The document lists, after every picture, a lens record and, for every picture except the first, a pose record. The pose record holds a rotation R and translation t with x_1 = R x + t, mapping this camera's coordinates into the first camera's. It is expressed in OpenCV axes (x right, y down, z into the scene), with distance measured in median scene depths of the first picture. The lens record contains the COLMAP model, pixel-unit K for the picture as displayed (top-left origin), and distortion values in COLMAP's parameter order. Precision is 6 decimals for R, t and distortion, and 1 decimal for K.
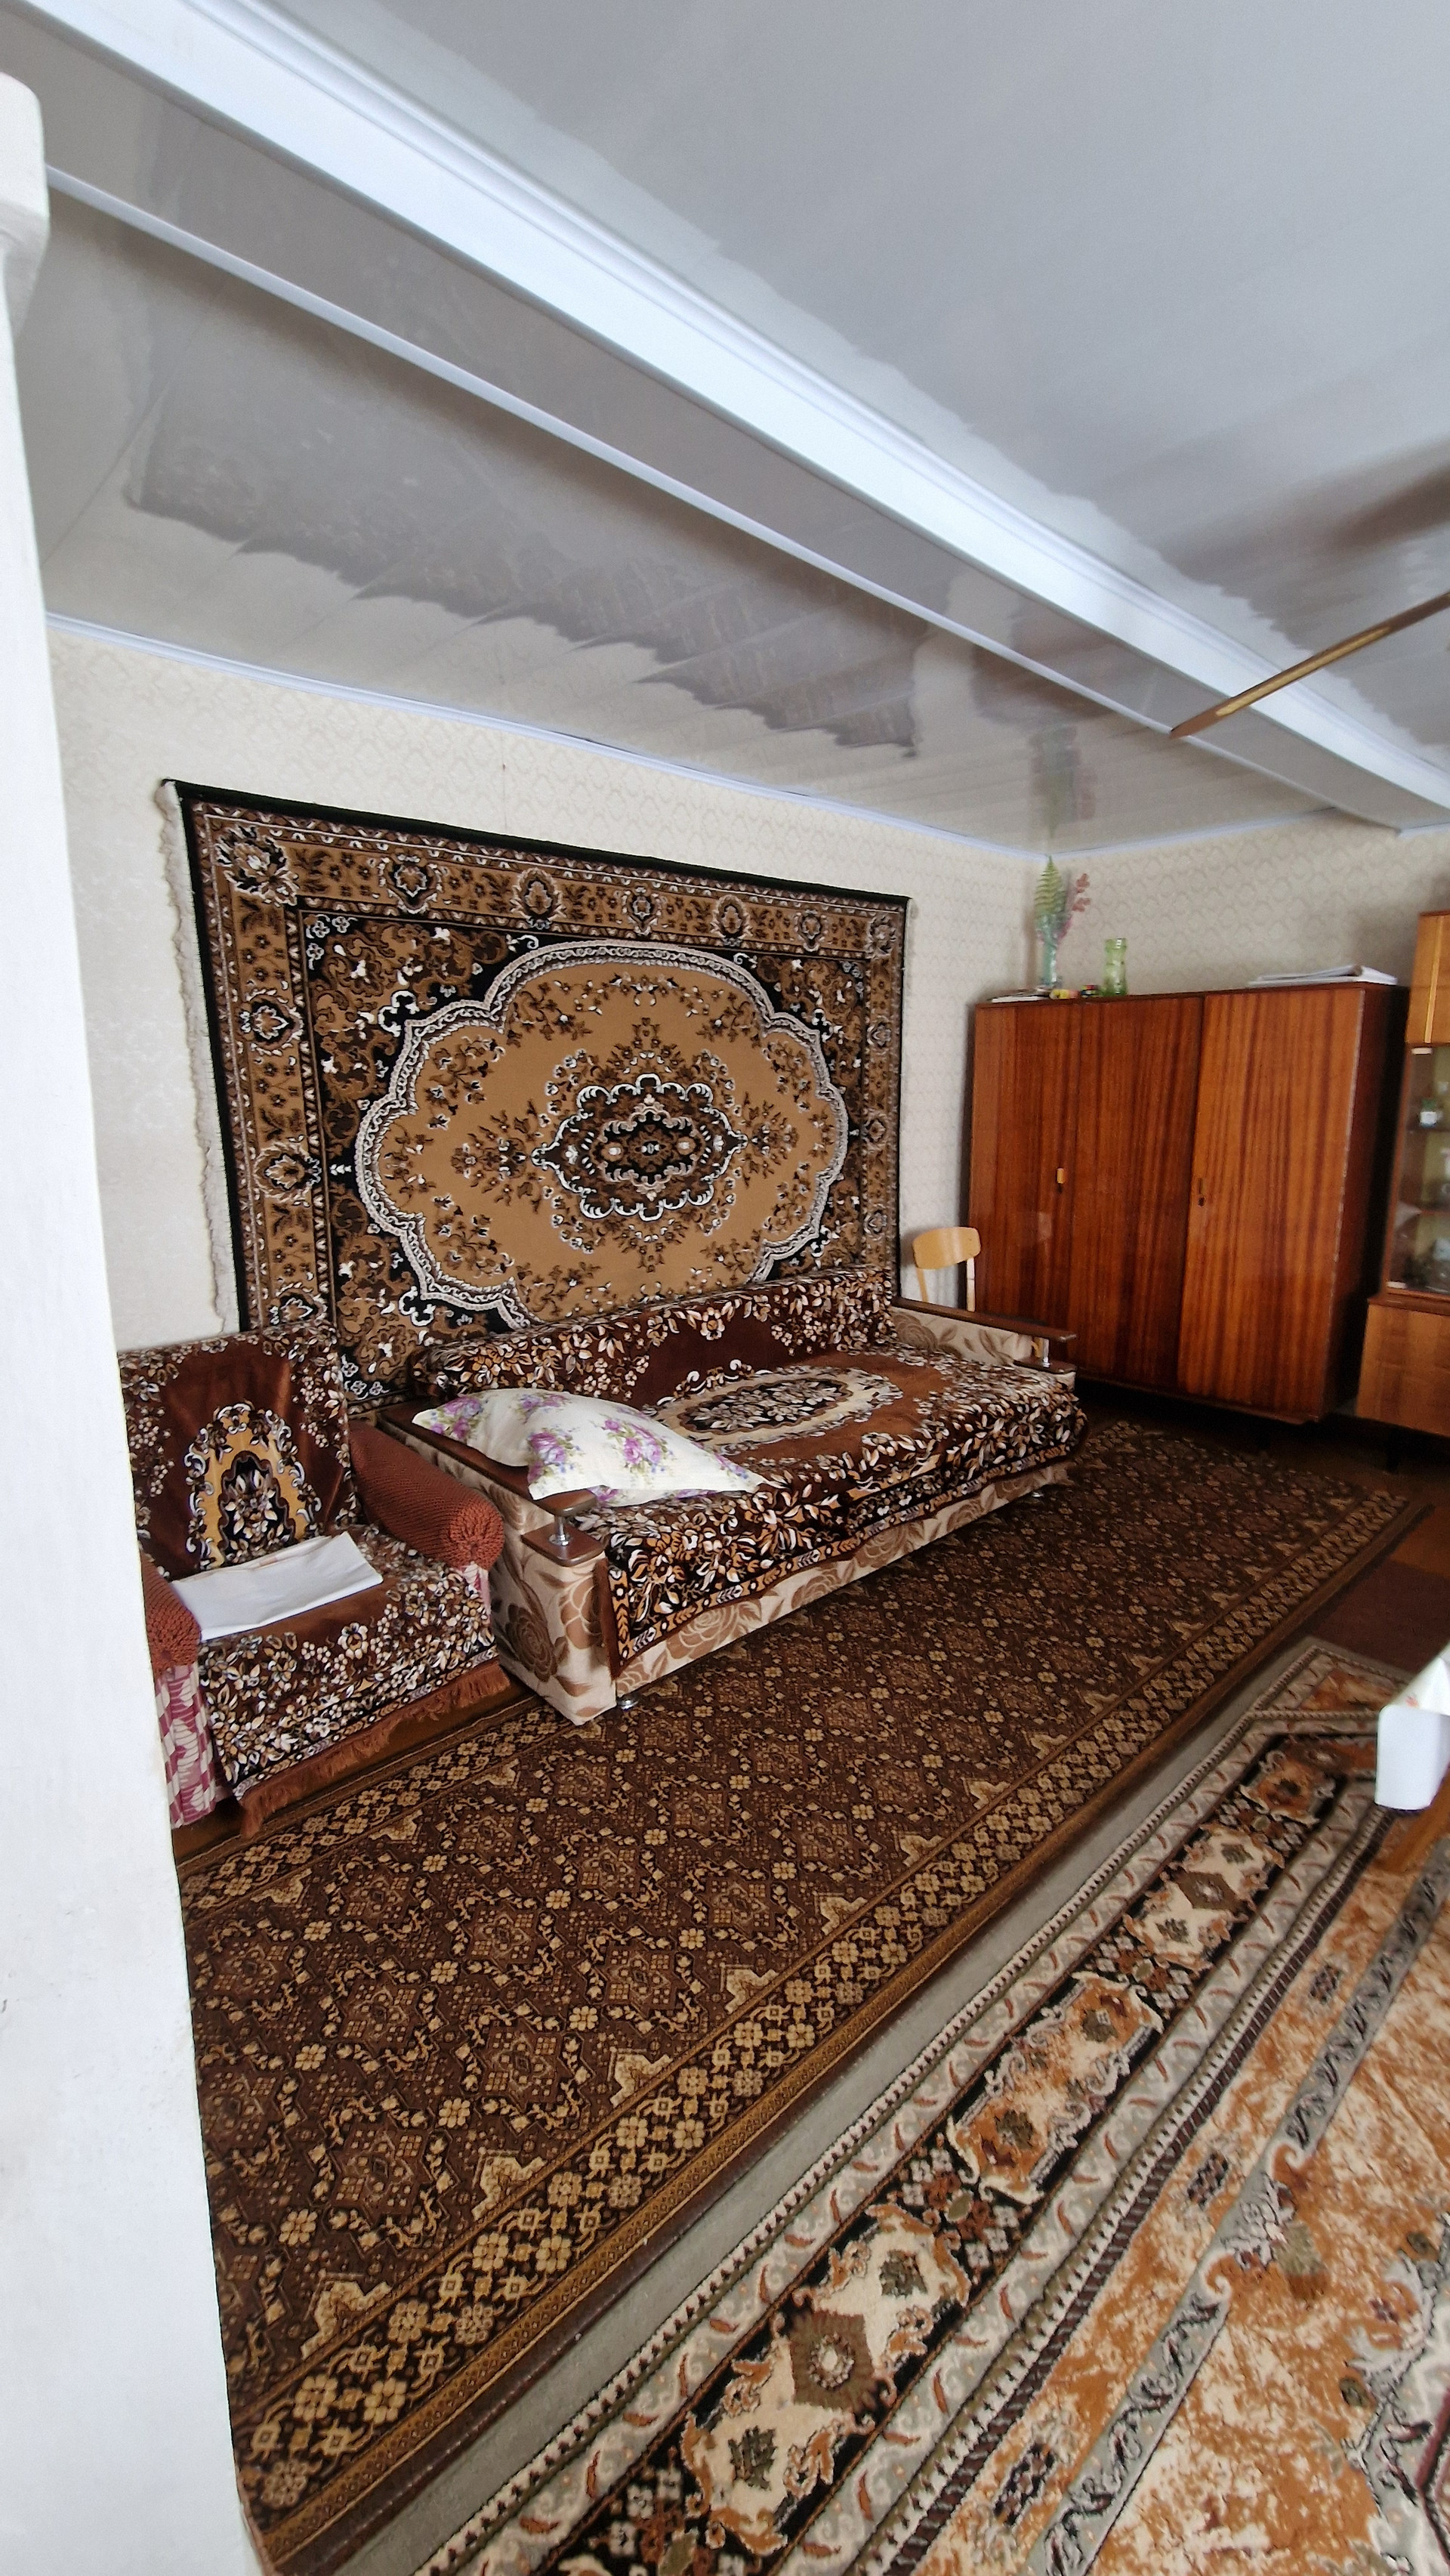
lens RADIAL K [[1050.7, 0, 726.1], [0, 1050.7, 1275.7], [0, 0, 1]] dist [0.000760, -0.004348]
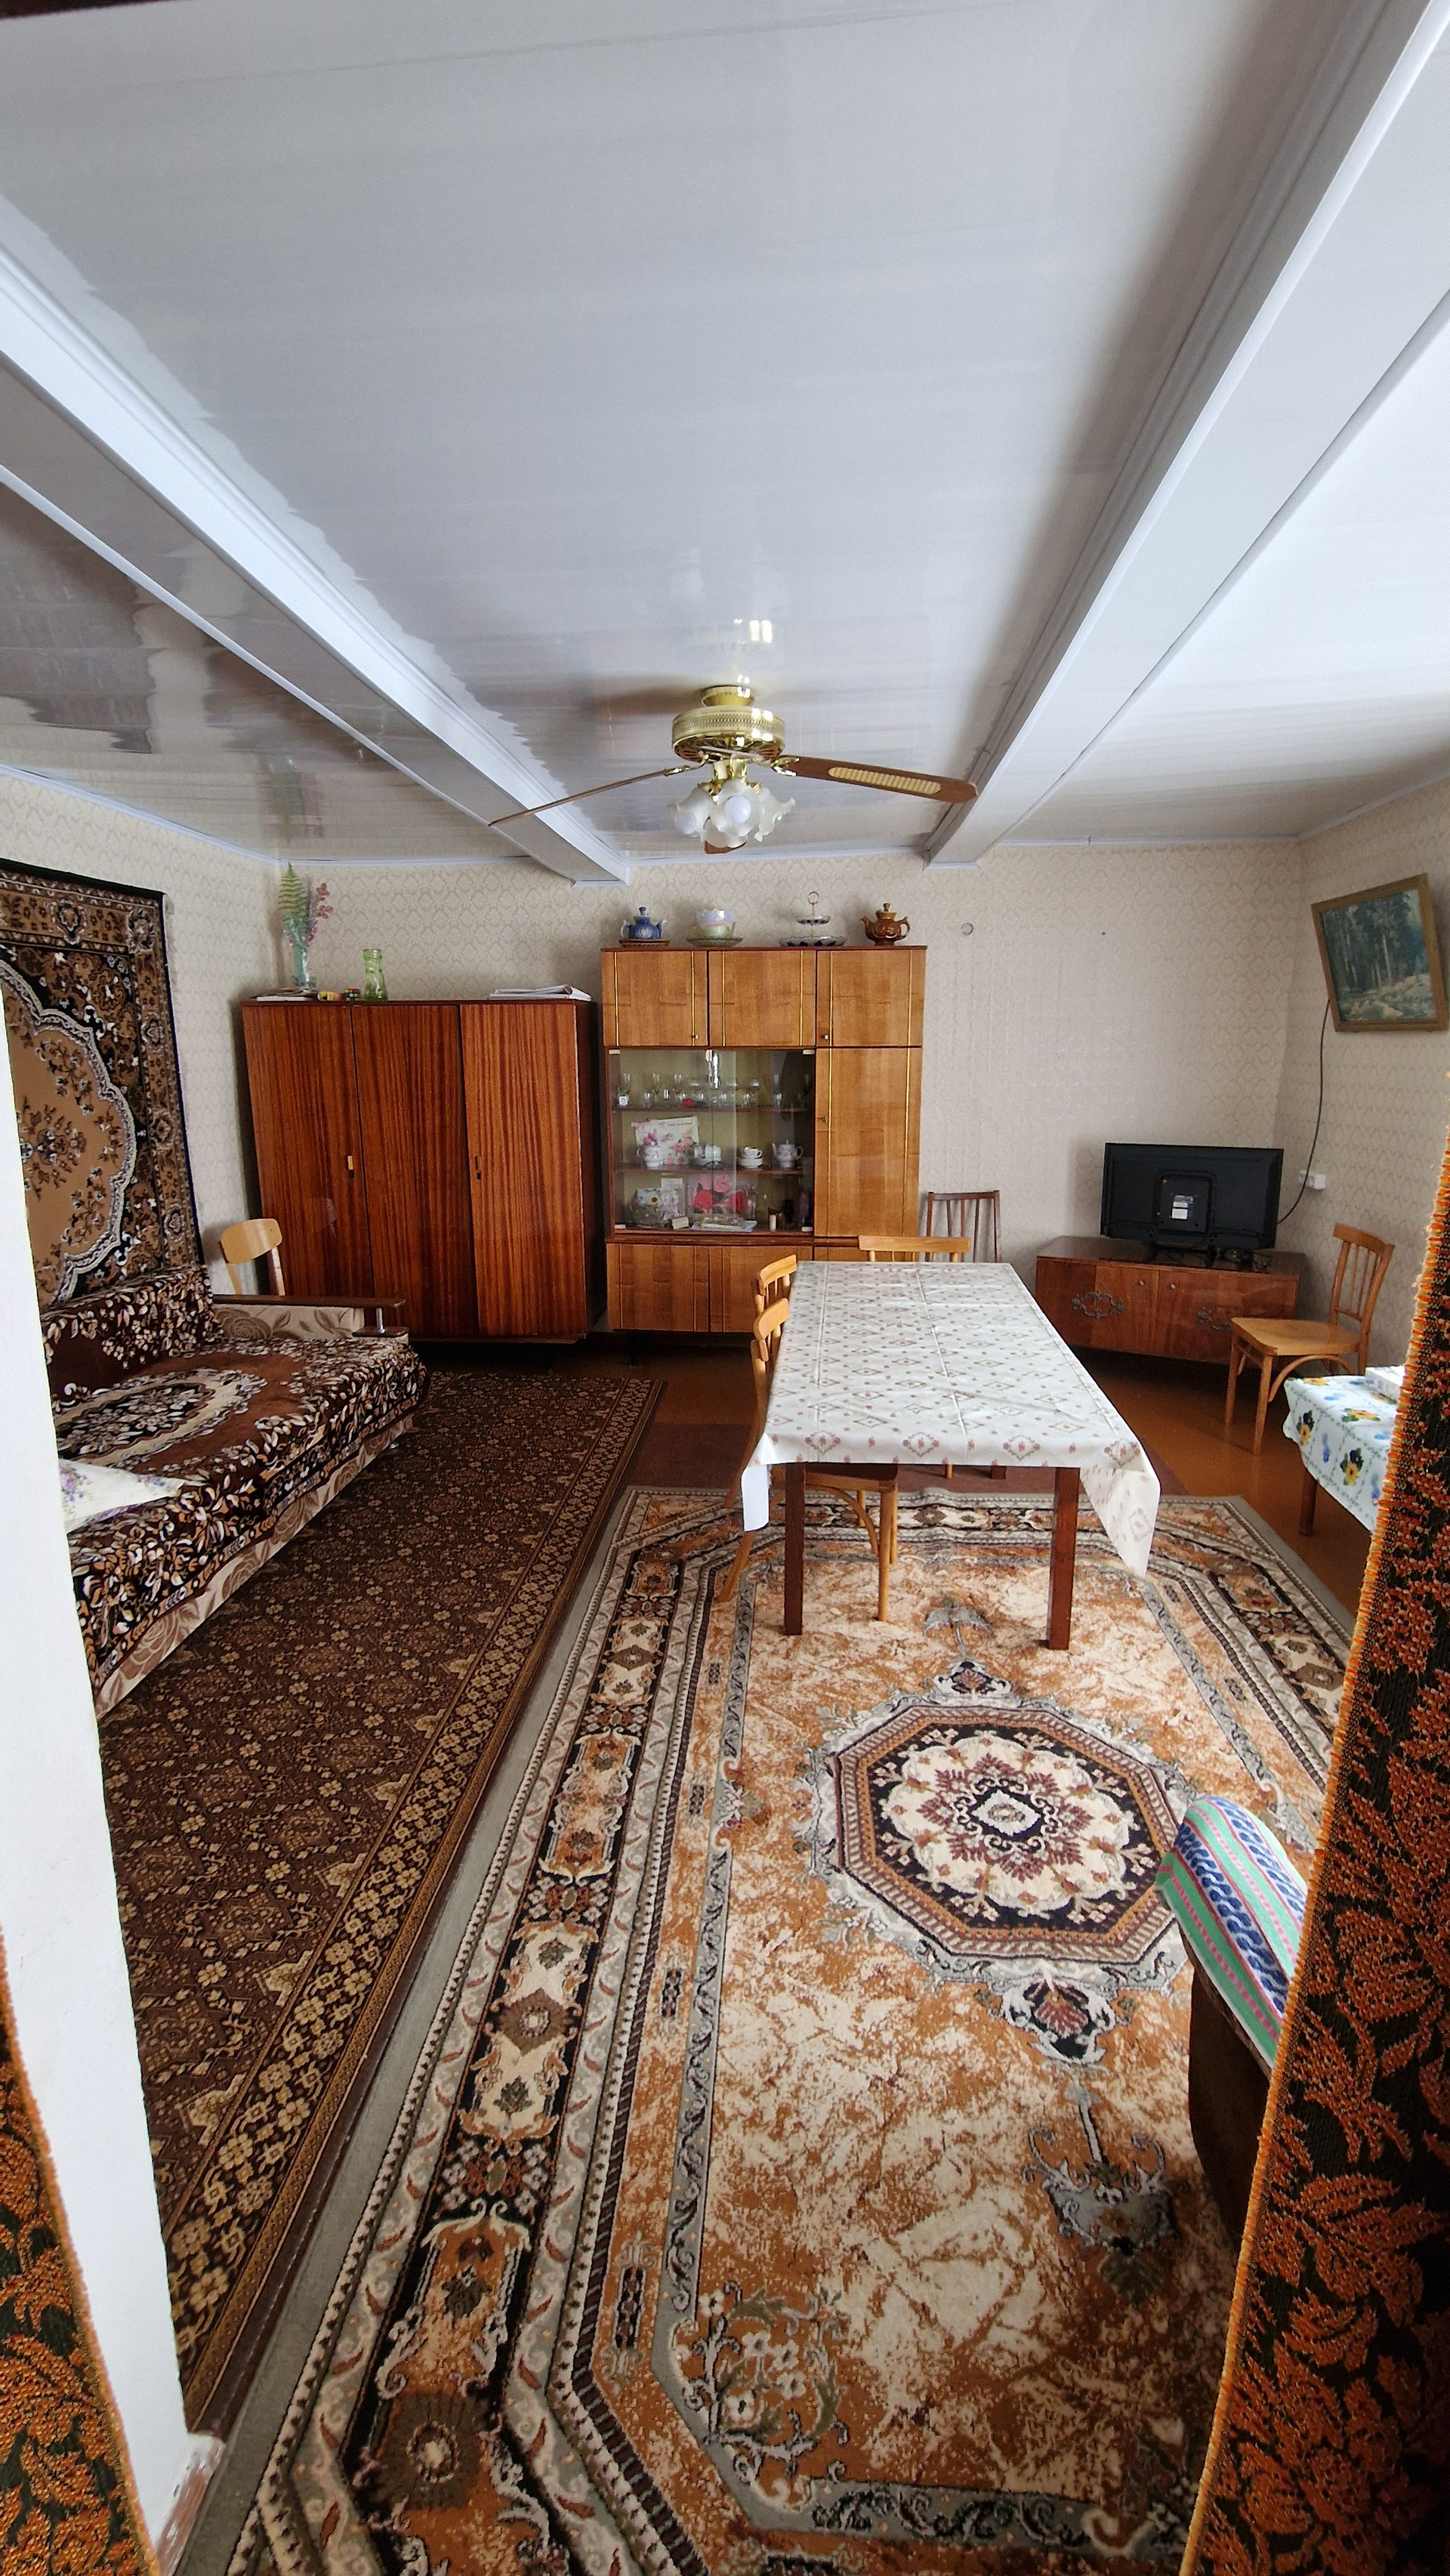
lens RADIAL K [[1050.7, 0, 726.1], [0, 1050.7, 1275.7], [0, 0, 1]] dist [0.000760, -0.004348]
pose [[0.730941, -0.141739, 0.667559, -0.225886], [0.129256, 0.989242, 0.068511, -0.004735], [-0.670088, 0.036209, 0.741398, -0.110262]]
